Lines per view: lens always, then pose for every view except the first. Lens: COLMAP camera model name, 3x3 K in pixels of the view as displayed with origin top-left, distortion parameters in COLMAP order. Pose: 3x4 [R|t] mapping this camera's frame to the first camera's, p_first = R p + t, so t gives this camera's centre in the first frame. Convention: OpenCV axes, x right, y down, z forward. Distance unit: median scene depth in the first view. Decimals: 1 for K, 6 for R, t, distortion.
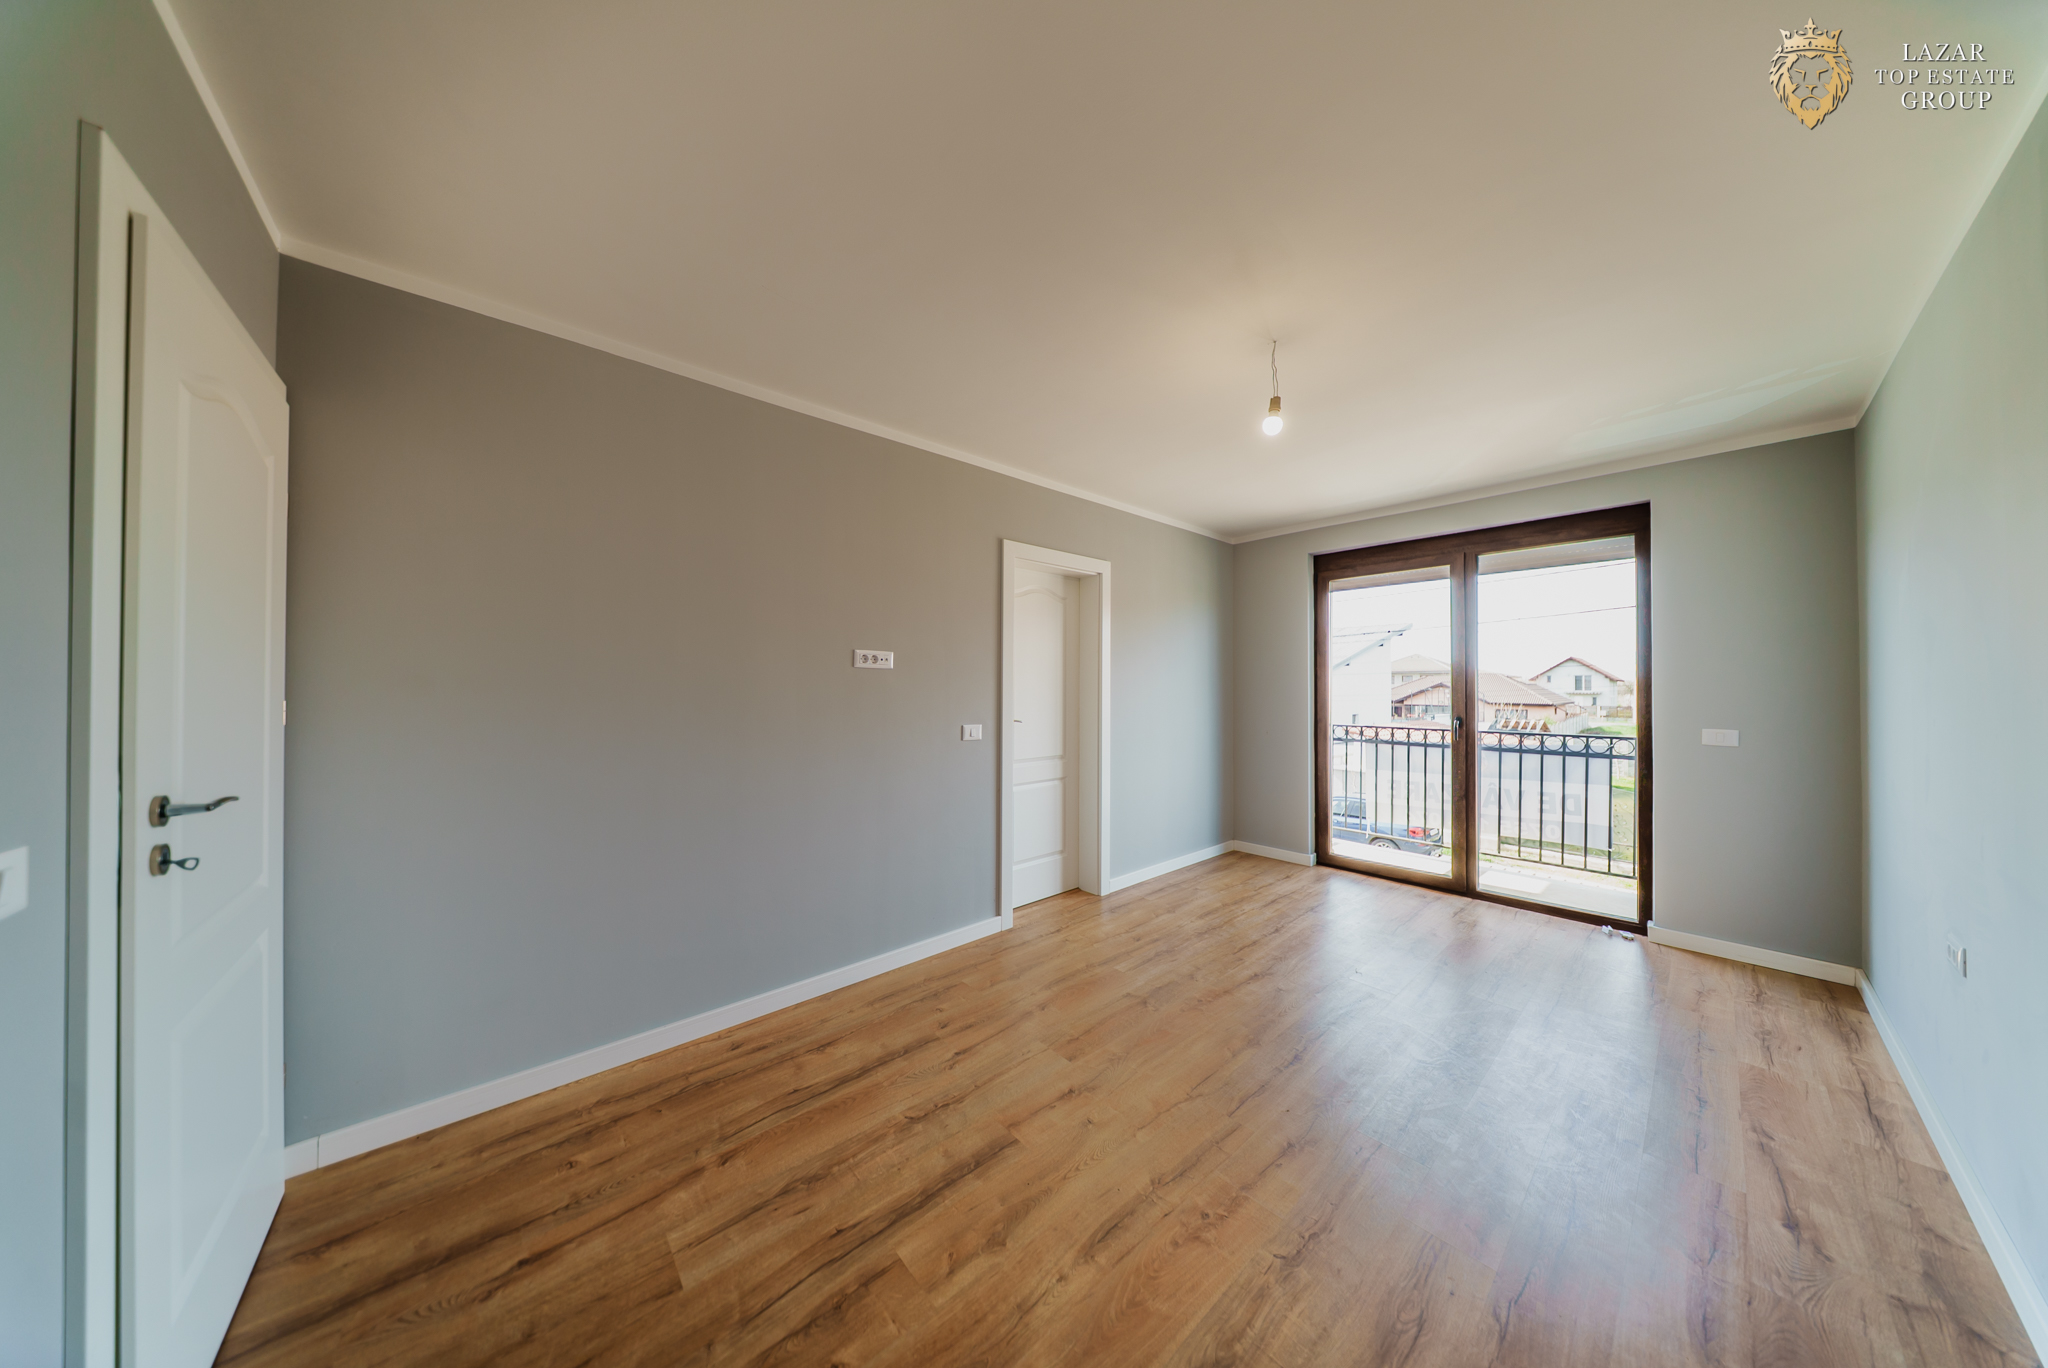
lens RADIAL K [[603.5, 0, 1030.6], [0, 603.5, 691.6], [0, 0, 1]] dist [0.000227, -0.001115]
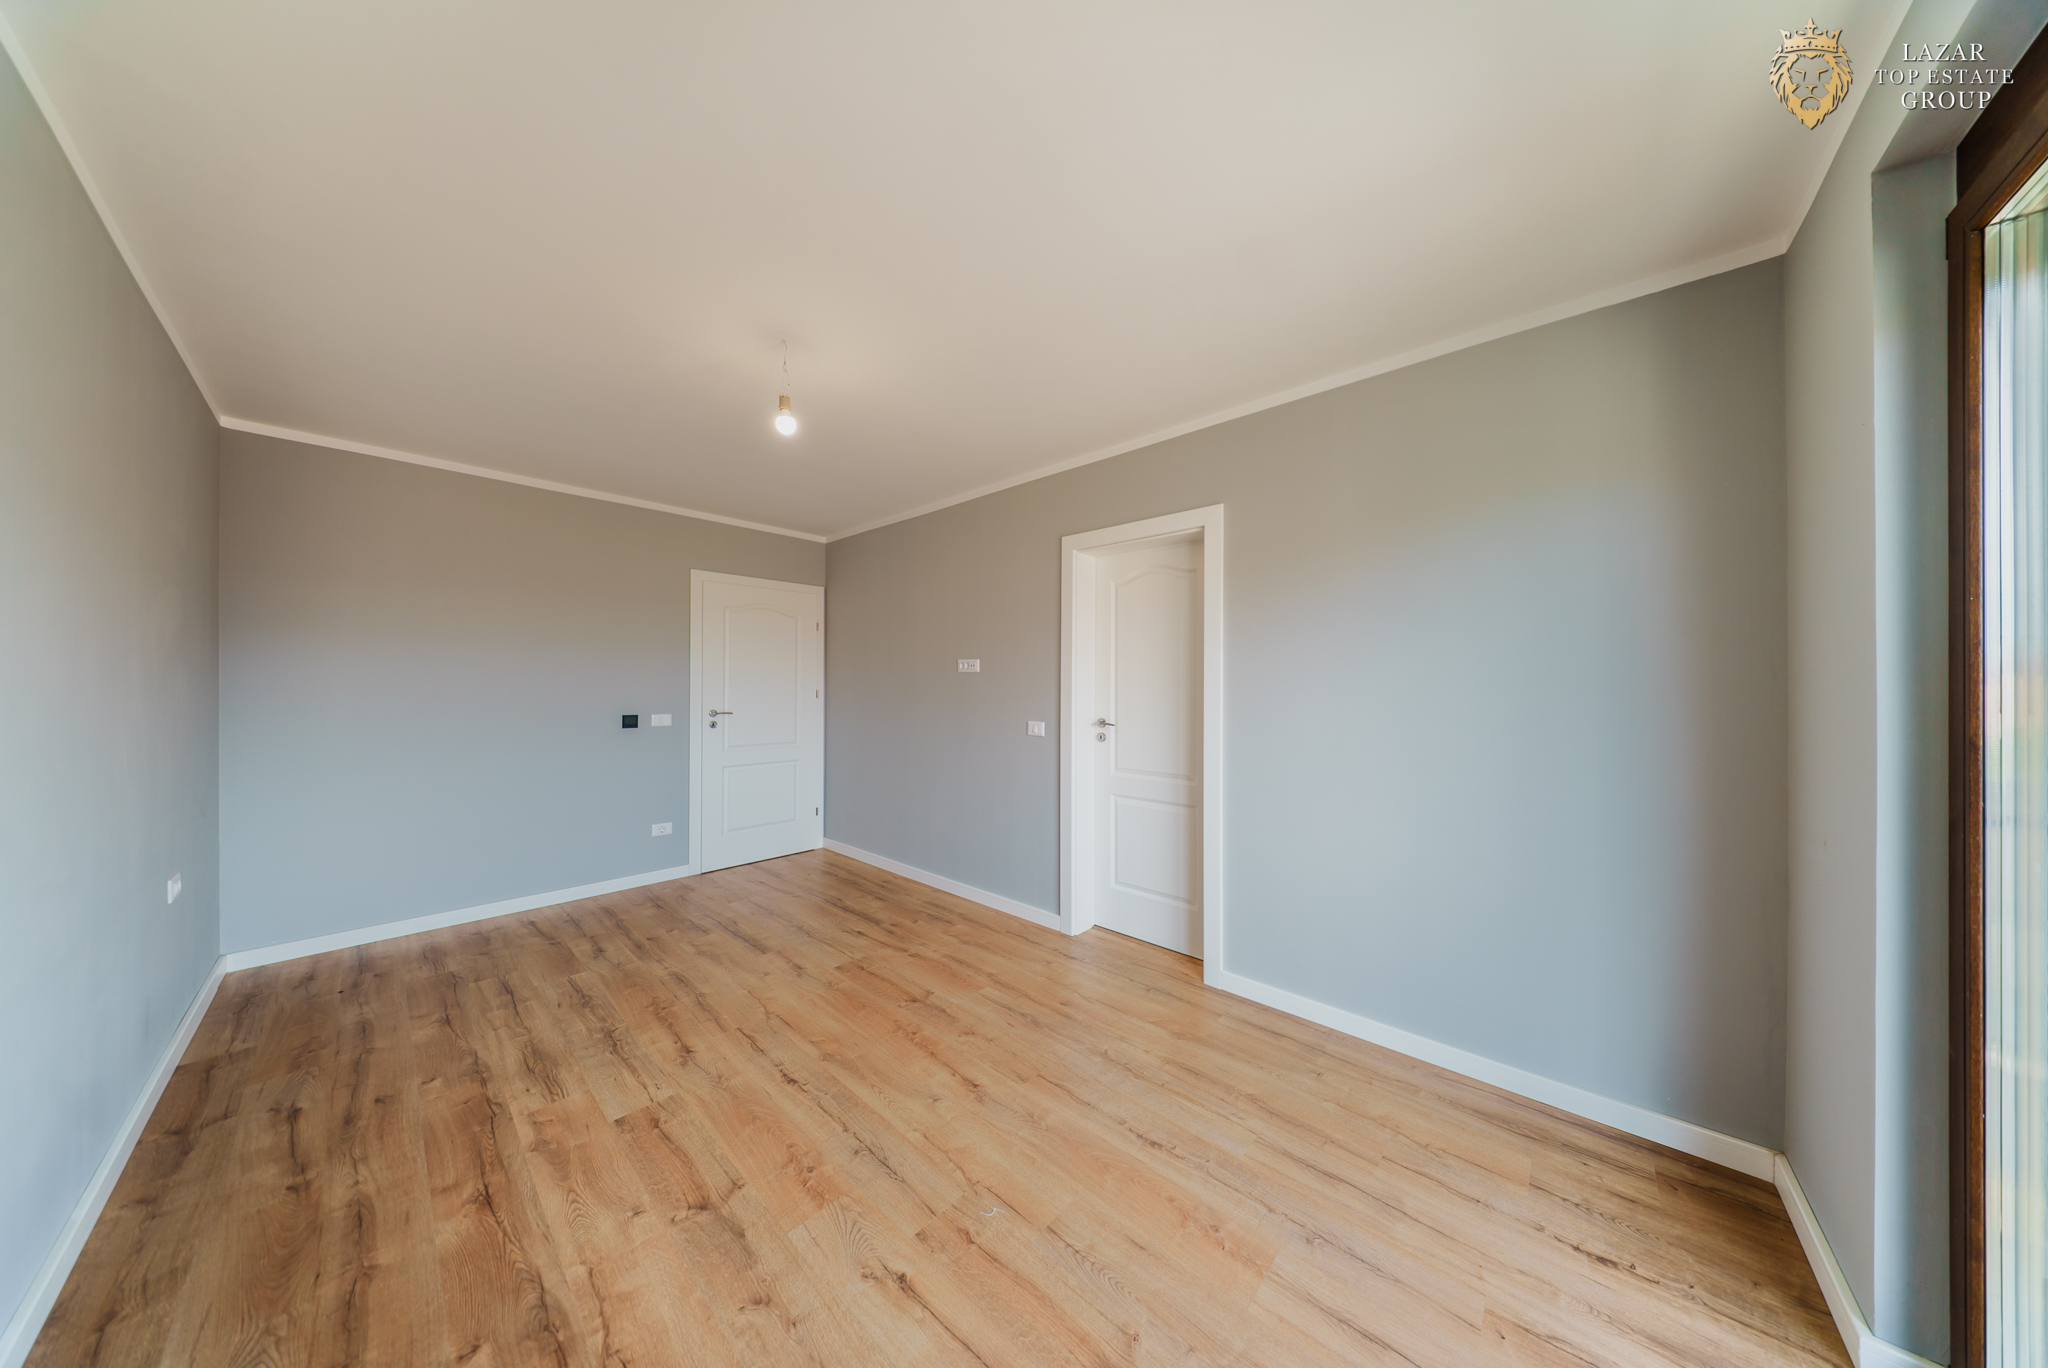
lens RADIAL K [[603.5, 0, 1023.4], [0, 603.5, 681.3], [0, 0, 1]] dist [0.000227, -0.001115]
pose [[0.099389, -0.006020, -0.995030, 1.325029], [-0.012370, 0.999897, -0.007285, -0.011159], [0.994972, 0.013033, 0.099304, 1.178691]]
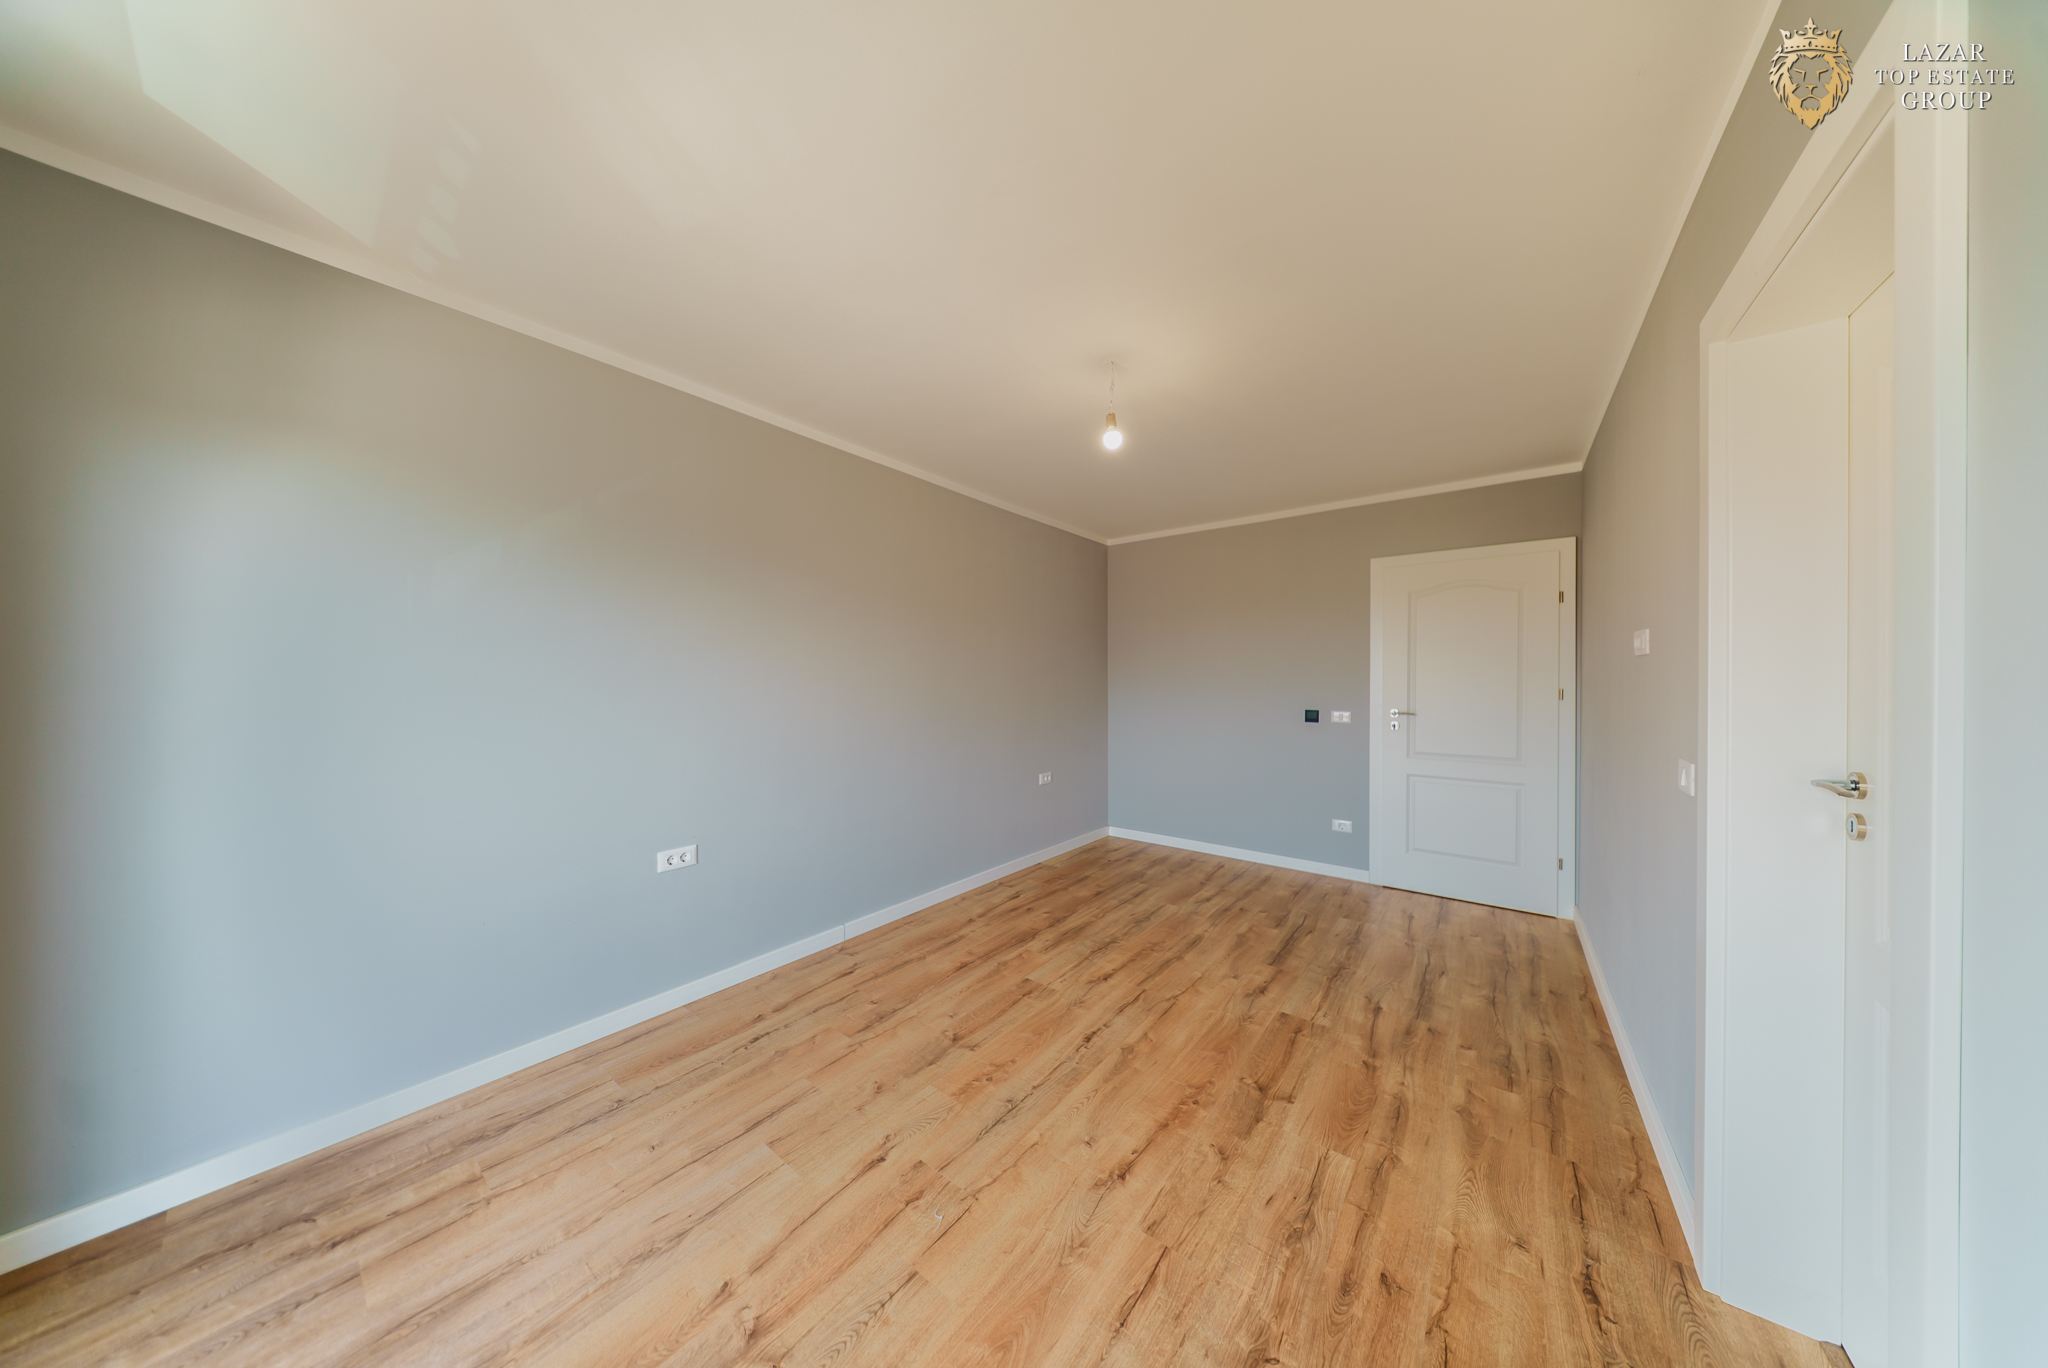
lens RADIAL K [[603.5, 0, 1028.6], [0, 603.5, 679.1], [0, 0, 1]] dist [0.000227, -0.001115]
pose [[-0.982601, -0.003518, -0.185696, 0.688703], [-0.005169, 0.999951, 0.008411, -0.015966], [0.185658, 0.009224, -0.982571, 1.865532]]
